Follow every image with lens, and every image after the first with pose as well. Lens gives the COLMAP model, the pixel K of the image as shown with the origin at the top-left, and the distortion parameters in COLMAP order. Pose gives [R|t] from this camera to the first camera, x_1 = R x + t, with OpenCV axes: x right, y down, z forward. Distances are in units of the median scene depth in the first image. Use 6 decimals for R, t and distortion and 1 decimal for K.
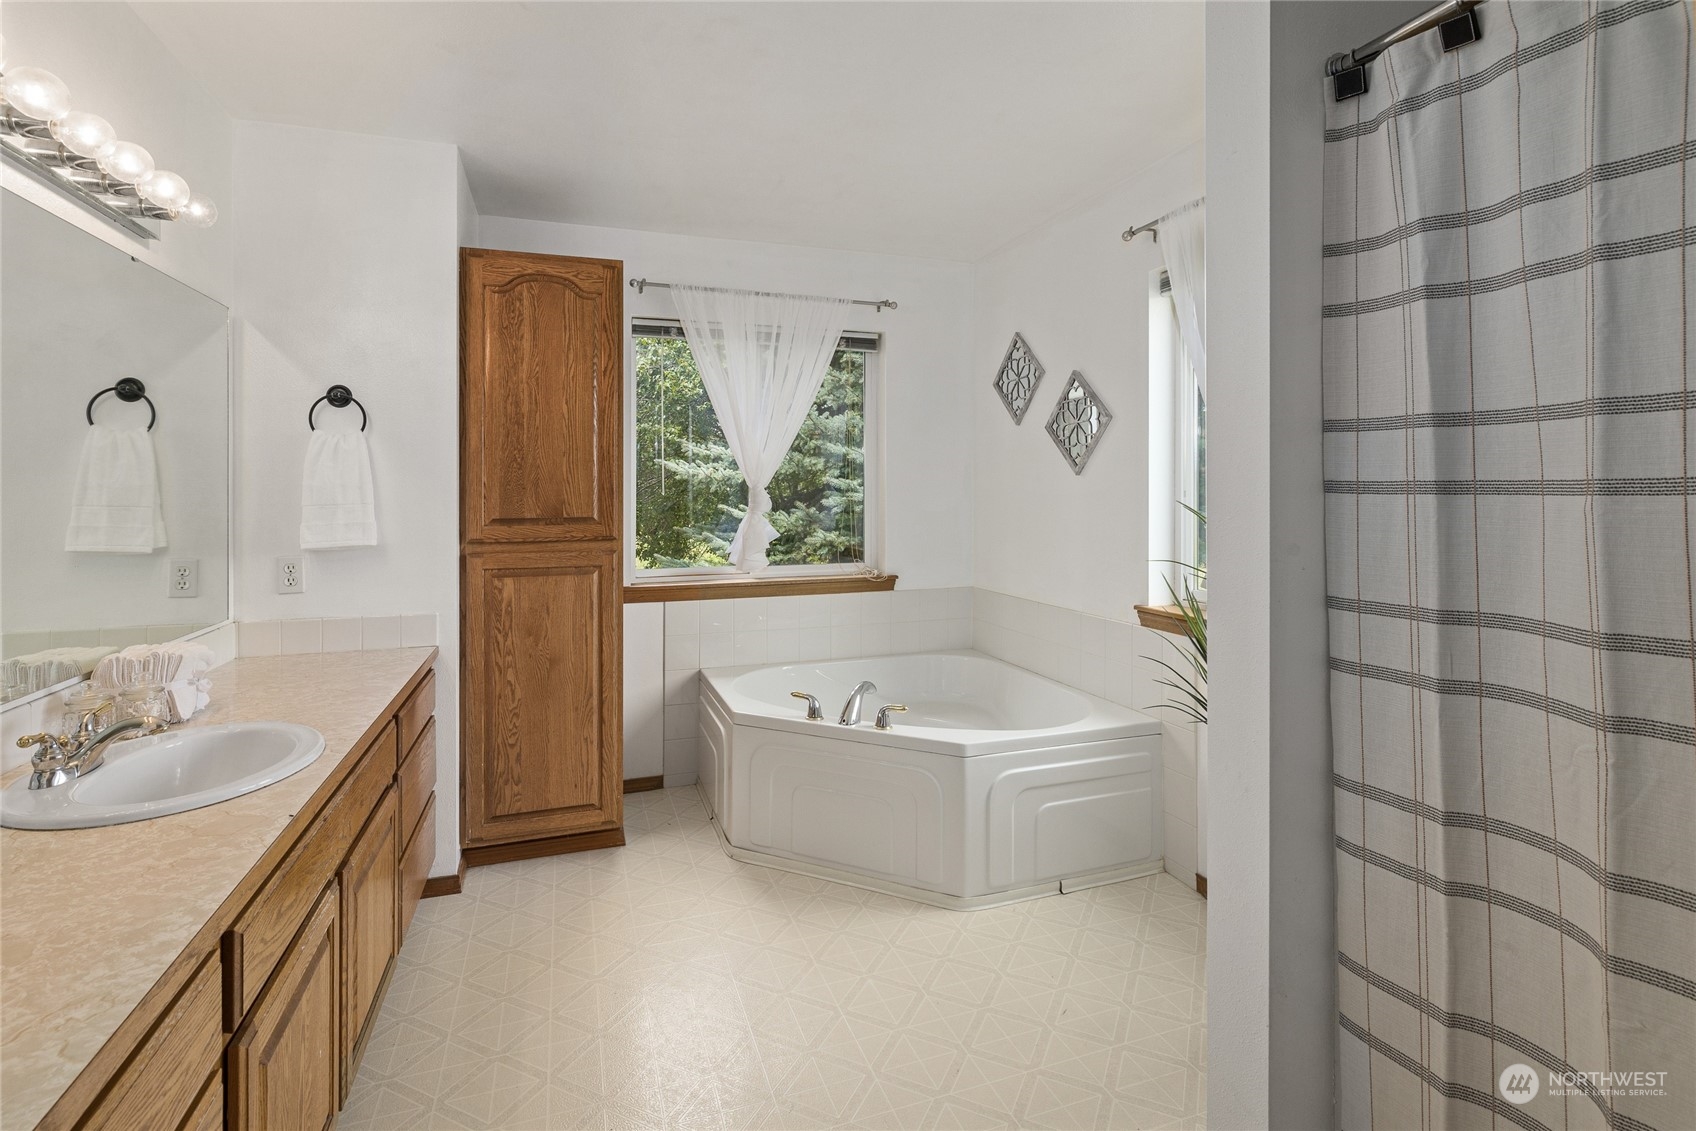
lens RADIAL K [[811.4, 0, 847.3], [0, 811.4, 501.3], [0, 0, 1]] dist [0.001447, 0.000366]
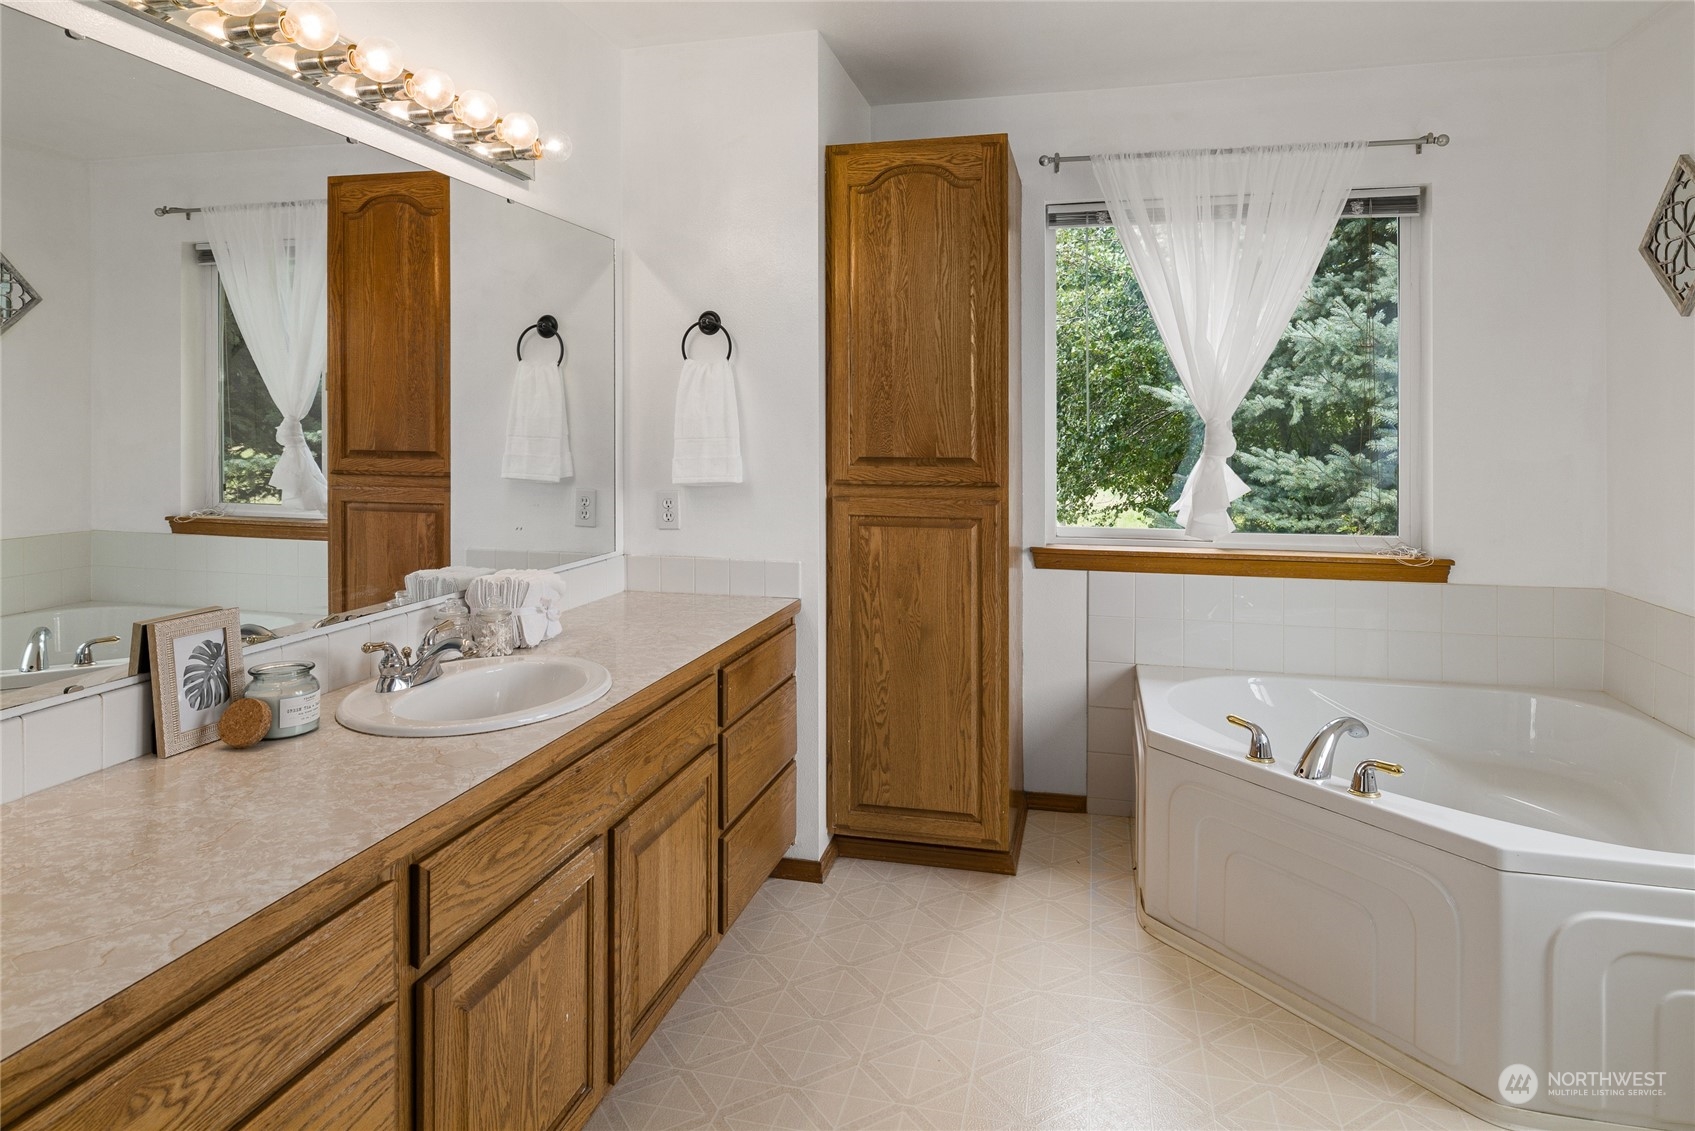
lens RADIAL K [[1009.8, 0, 847.5], [0, 1009.8, 435.8], [0, 0, 1]] dist [0.003182, 0.000865]
pose [[0.839446, 0.011019, -0.543331, 0.131224], [-0.013662, 0.999906, -0.000829, 0.000210], [0.543271, 0.008119, 0.839518, 0.094719]]
